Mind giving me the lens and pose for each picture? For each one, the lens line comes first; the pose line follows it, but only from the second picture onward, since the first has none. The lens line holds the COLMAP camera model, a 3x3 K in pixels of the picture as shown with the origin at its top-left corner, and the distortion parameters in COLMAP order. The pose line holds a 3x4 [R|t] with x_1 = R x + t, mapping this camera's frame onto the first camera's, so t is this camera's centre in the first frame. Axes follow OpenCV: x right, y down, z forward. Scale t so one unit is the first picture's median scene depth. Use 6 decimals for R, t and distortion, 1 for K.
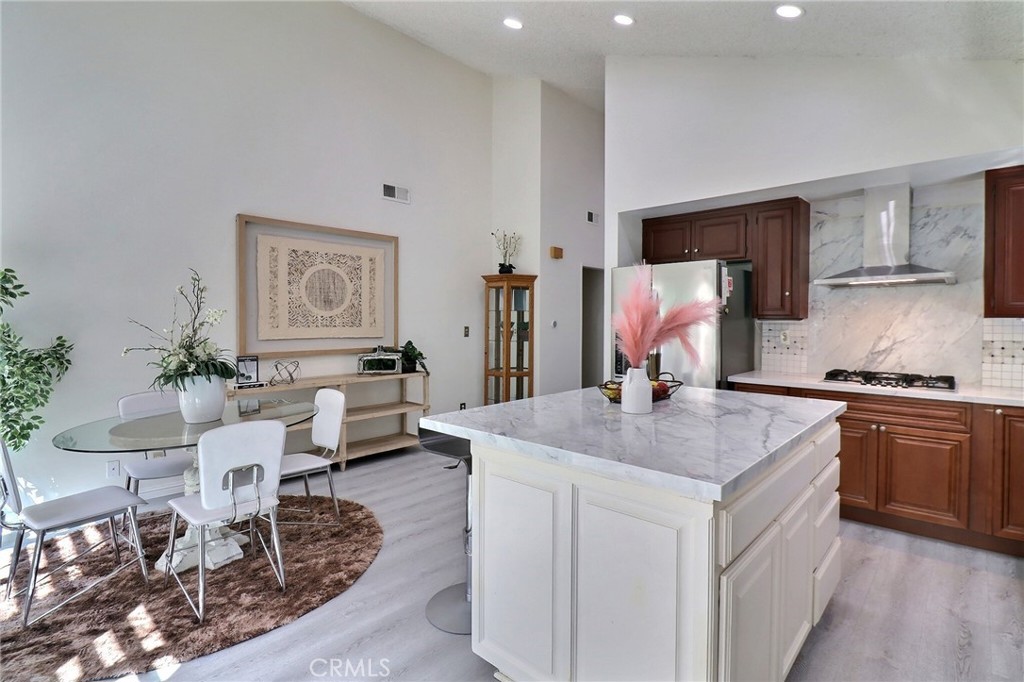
lens RADIAL K [[491.5, 0, 540.1], [0, 491.5, 327.8], [0, 0, 1]] dist [0.002884, -0.013326]
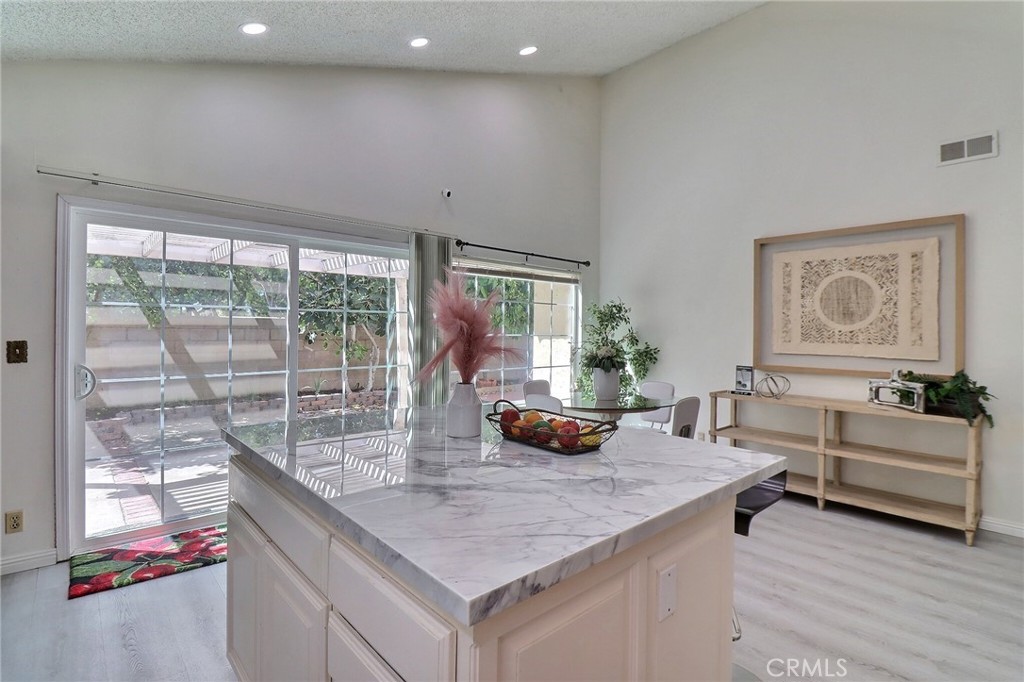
lens RADIAL K [[488.6, 0, 548.0], [0, 488.6, 327.7], [0, 0, 1]] dist [0.000428, -0.016274]
pose [[-0.081502, -0.009813, -0.996625, 0.483485], [-0.031182, 0.999487, -0.007291, -0.006834], [0.996185, 0.030482, -0.081766, 0.568942]]
